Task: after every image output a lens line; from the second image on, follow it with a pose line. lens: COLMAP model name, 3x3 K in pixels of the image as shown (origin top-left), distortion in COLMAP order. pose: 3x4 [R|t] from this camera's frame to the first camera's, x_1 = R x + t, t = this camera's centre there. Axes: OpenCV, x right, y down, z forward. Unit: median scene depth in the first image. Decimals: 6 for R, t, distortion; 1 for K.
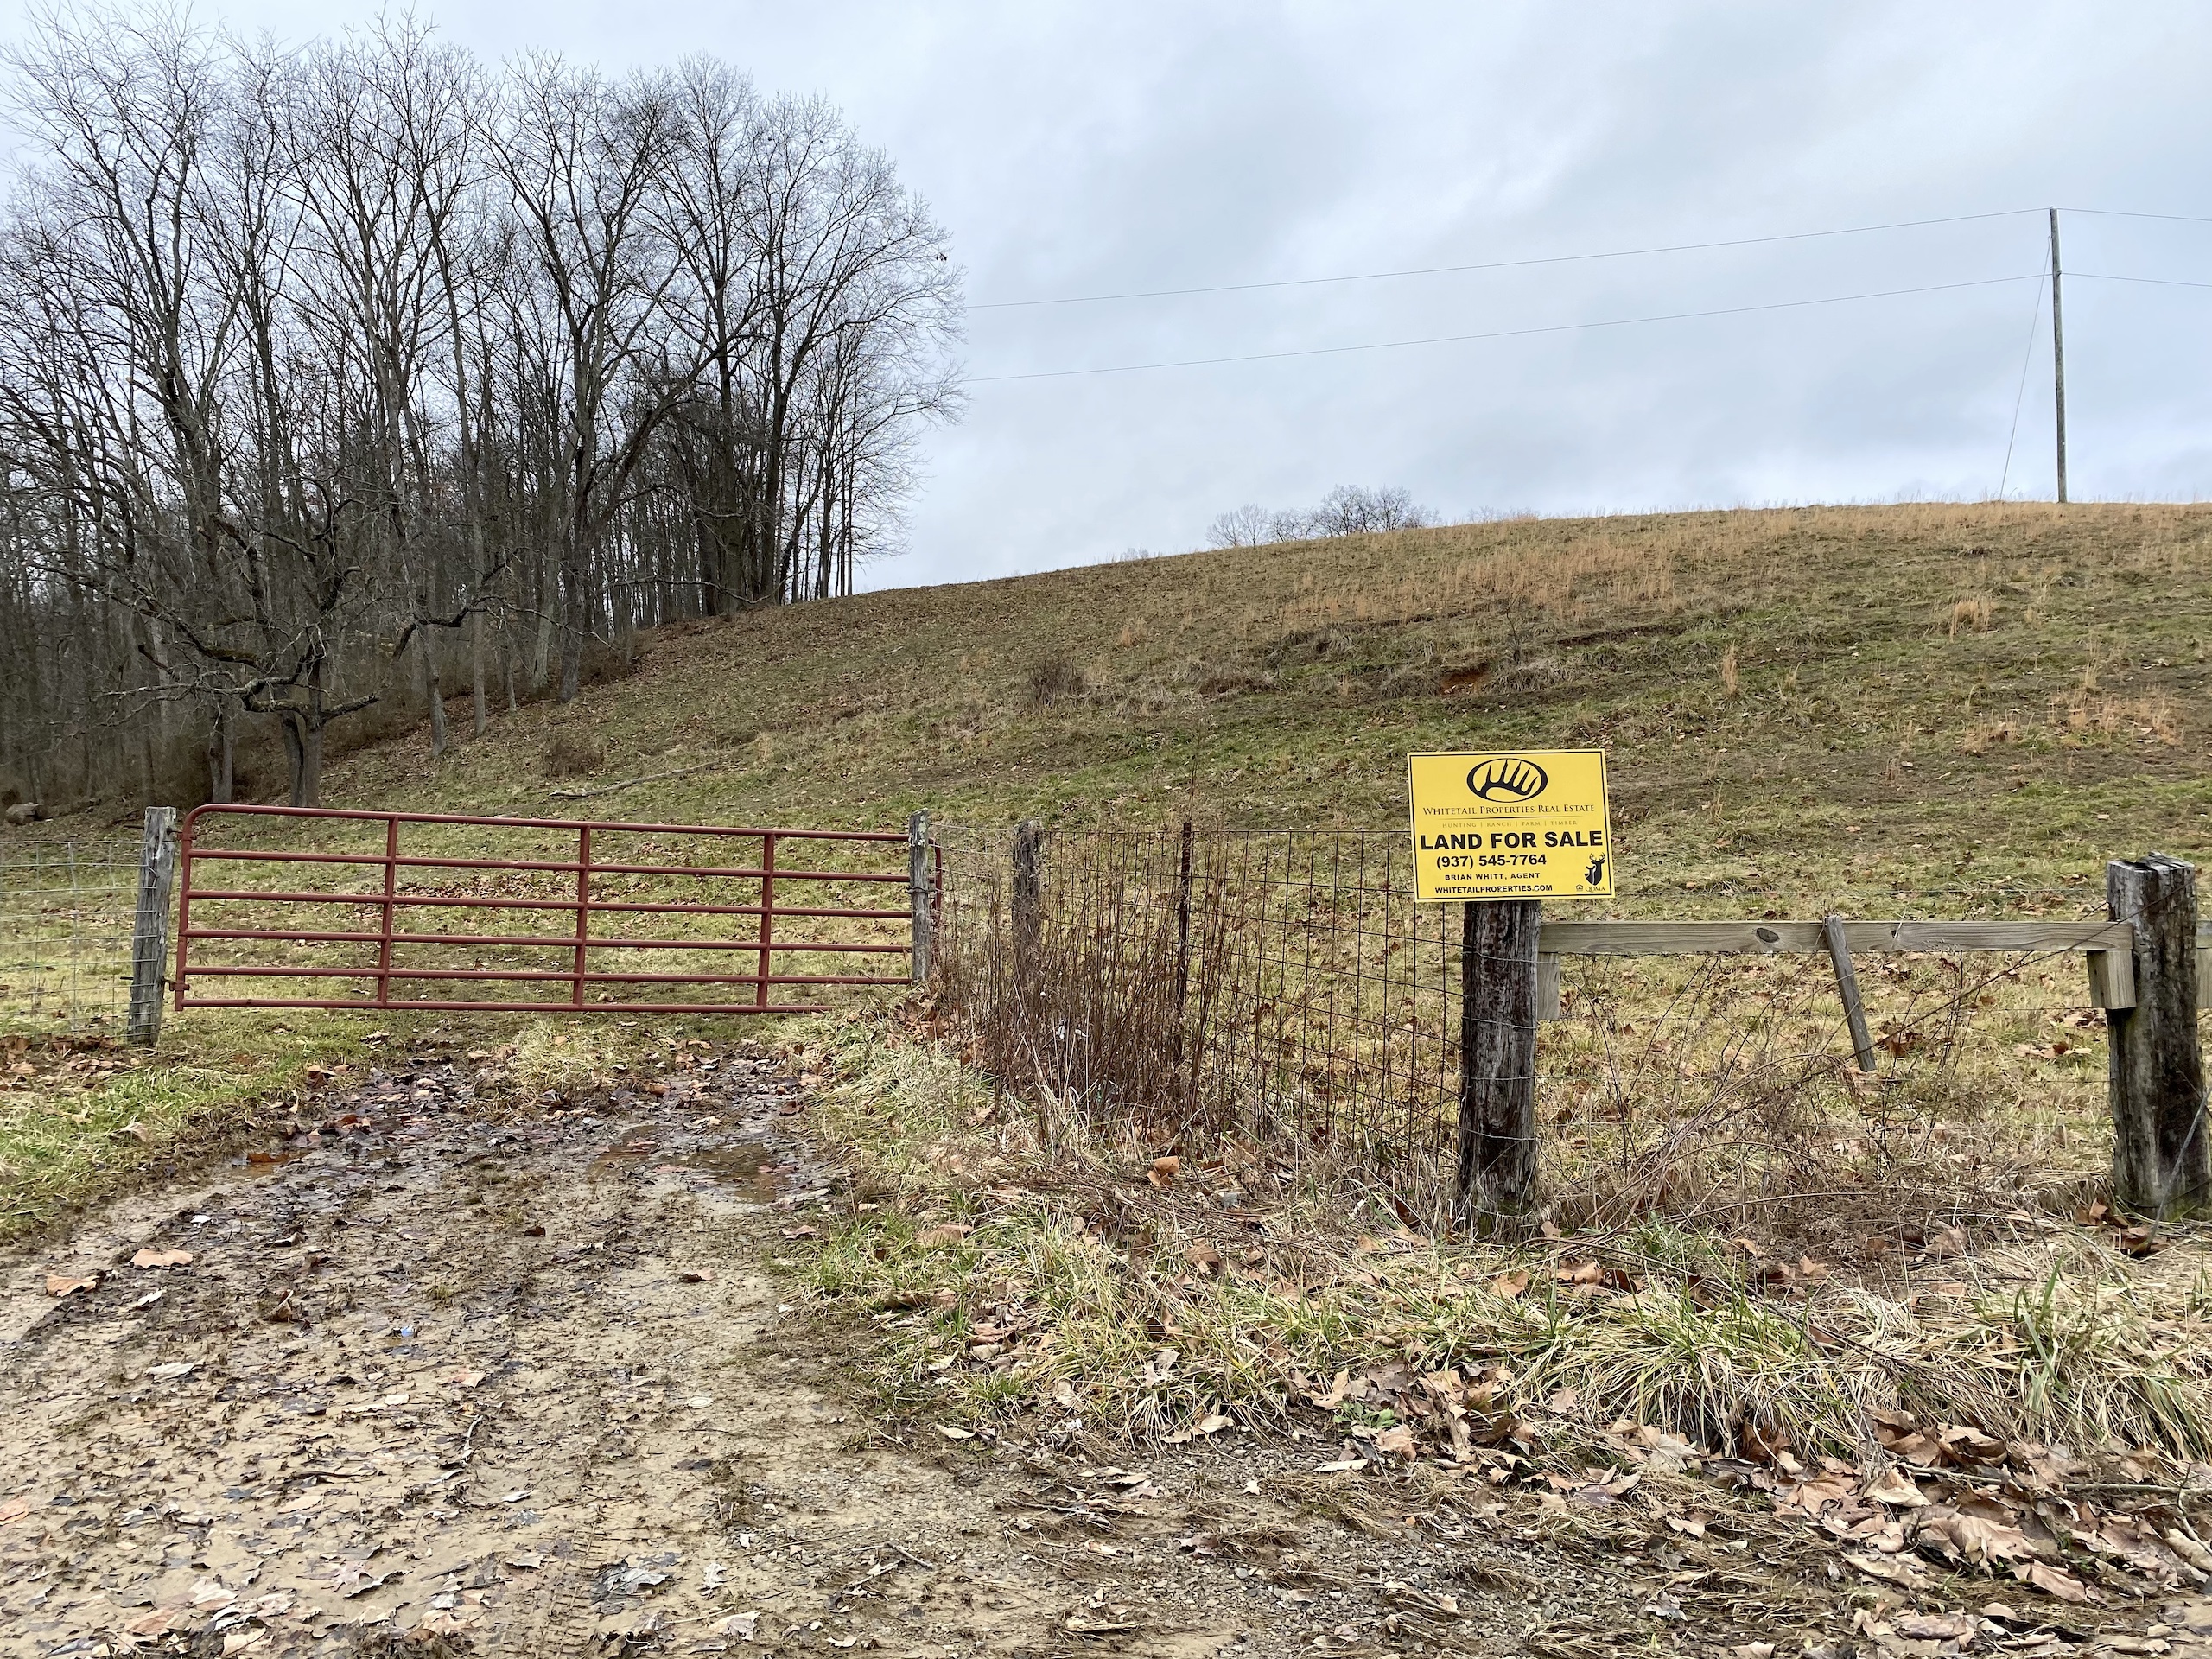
lens RADIAL K [[1686.2, 0, 1106.7], [0, 1686.2, 821.1], [0, 0, 1]] dist [0.014944, 0.002337]
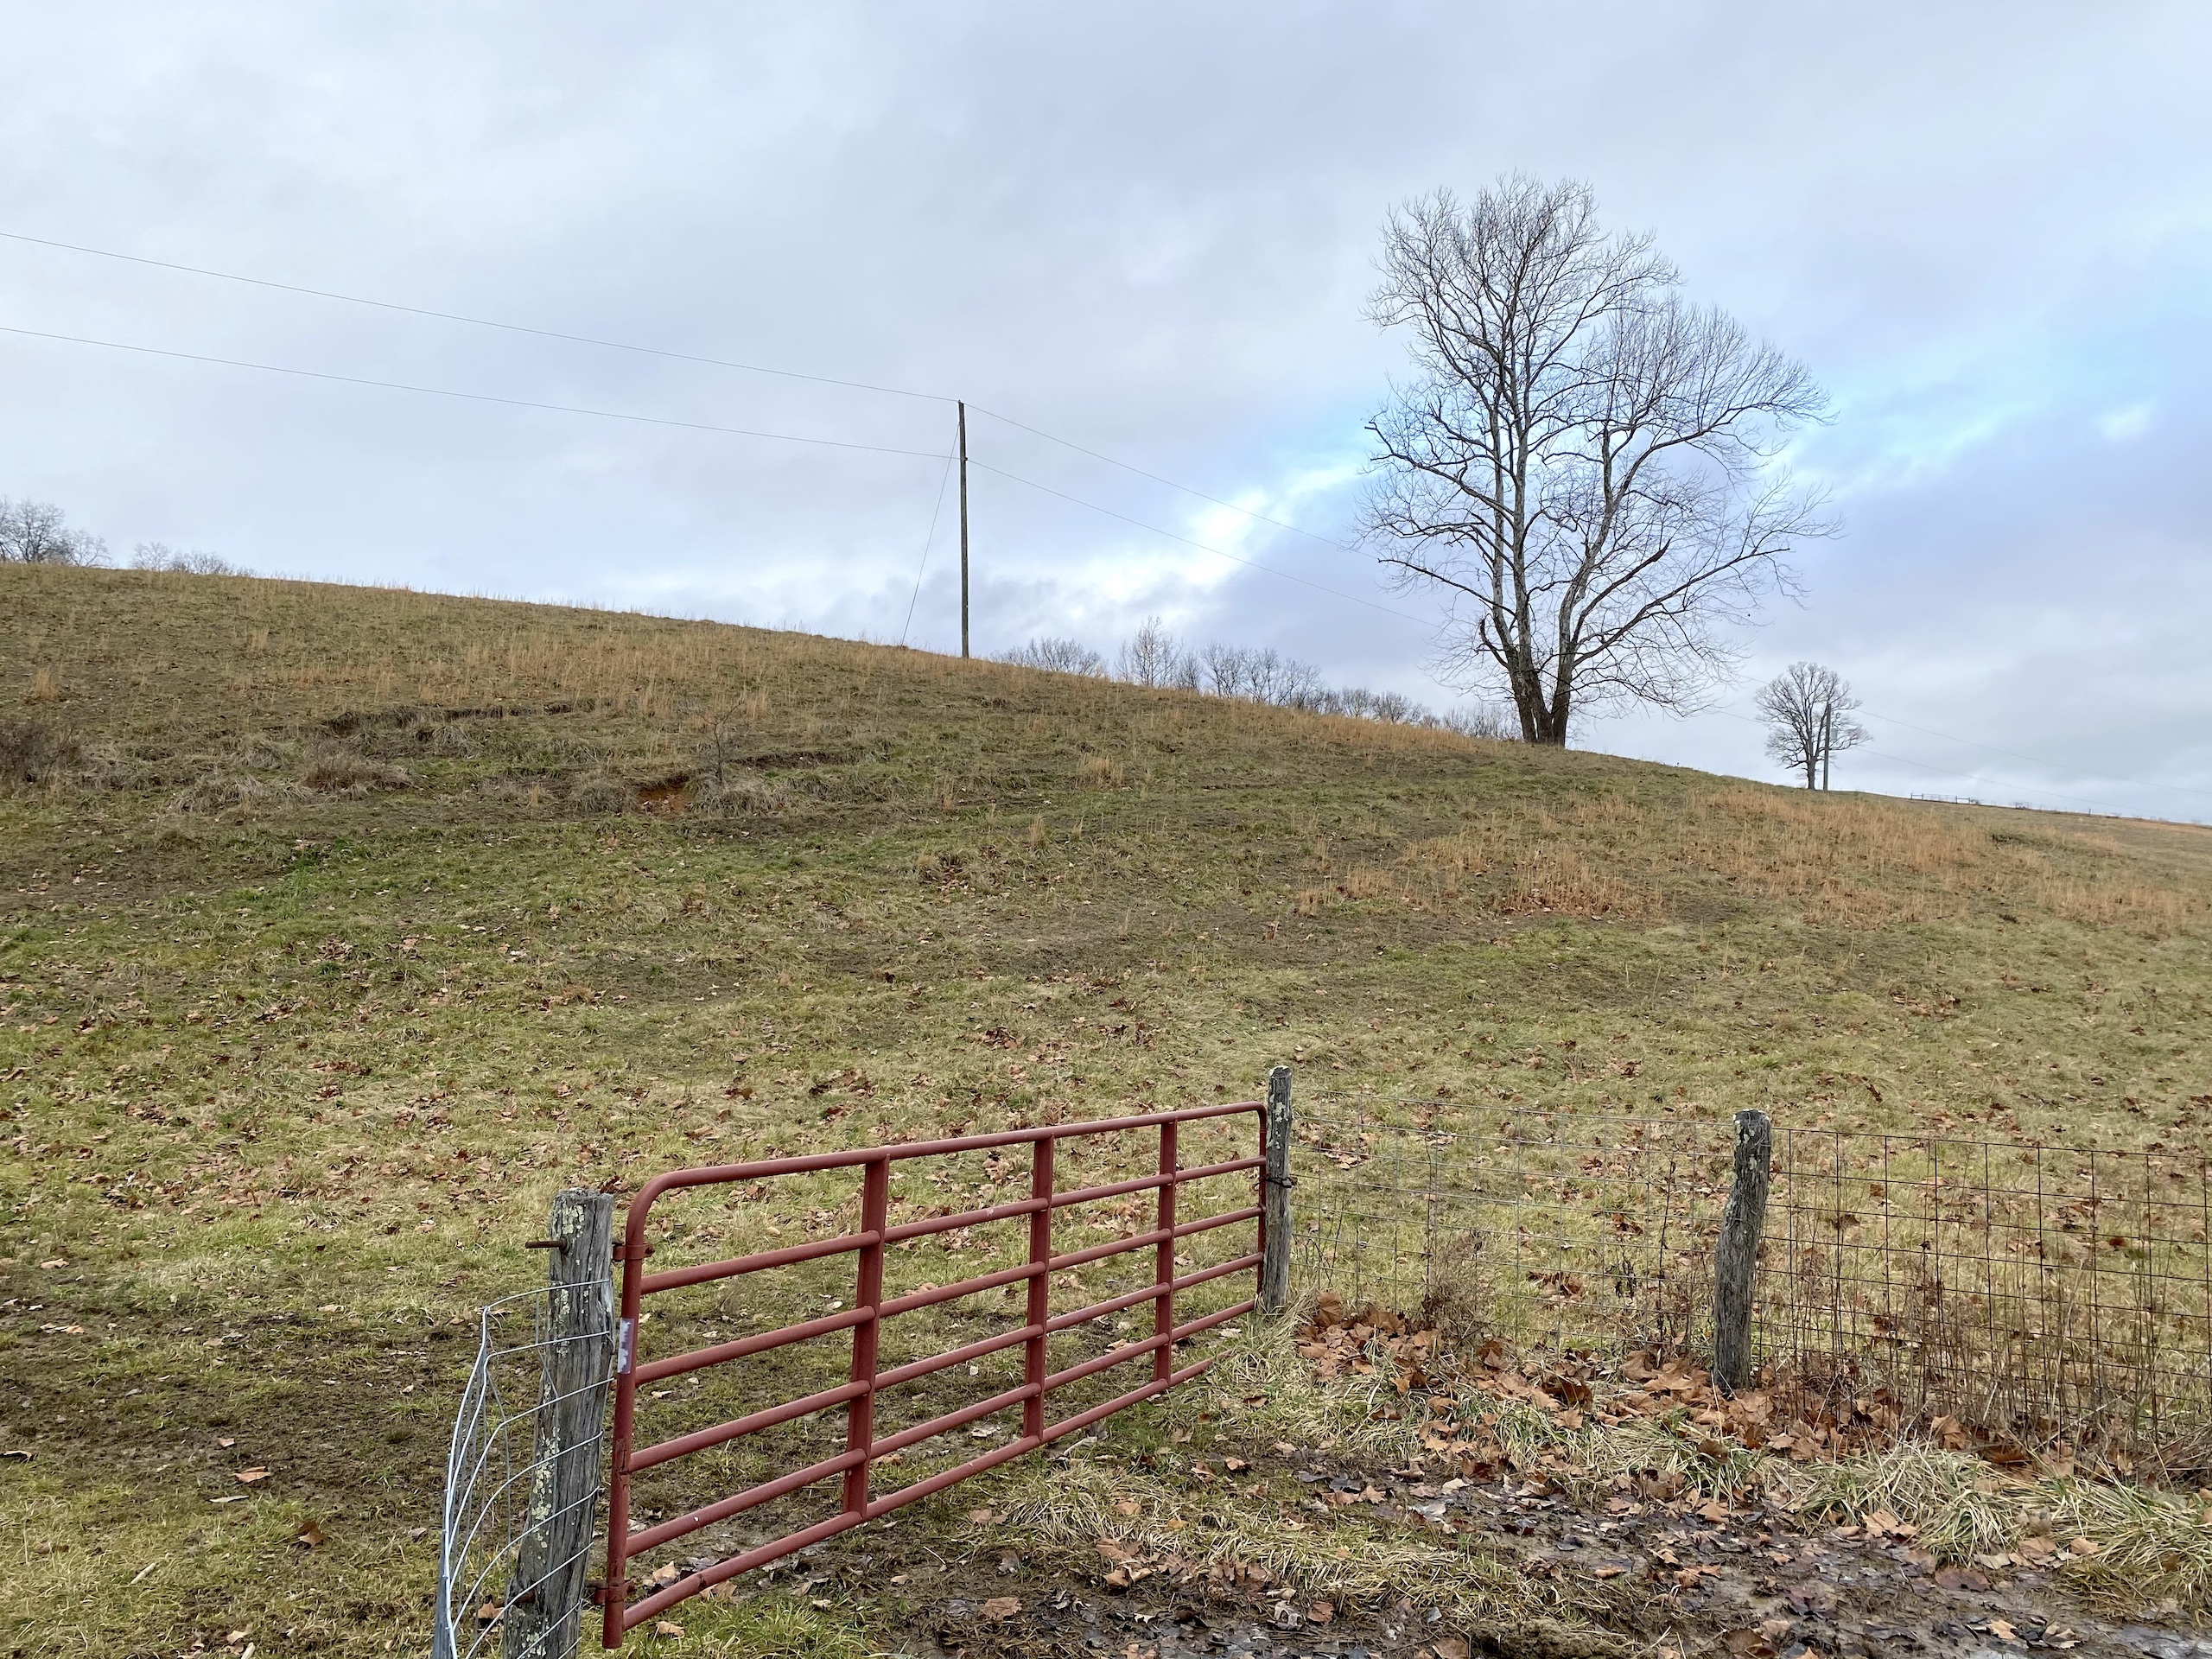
lens RADIAL K [[1686.2, 0, 1106.3], [0, 1686.2, 827.7], [0, 0, 1]] dist [0.014944, 0.002337]
pose [[0.697675, 0.047623, 0.714830, -0.422879], [-0.018076, 0.998641, -0.048888, -0.043006], [-0.716186, 0.021187, 0.697588, 0.326661]]
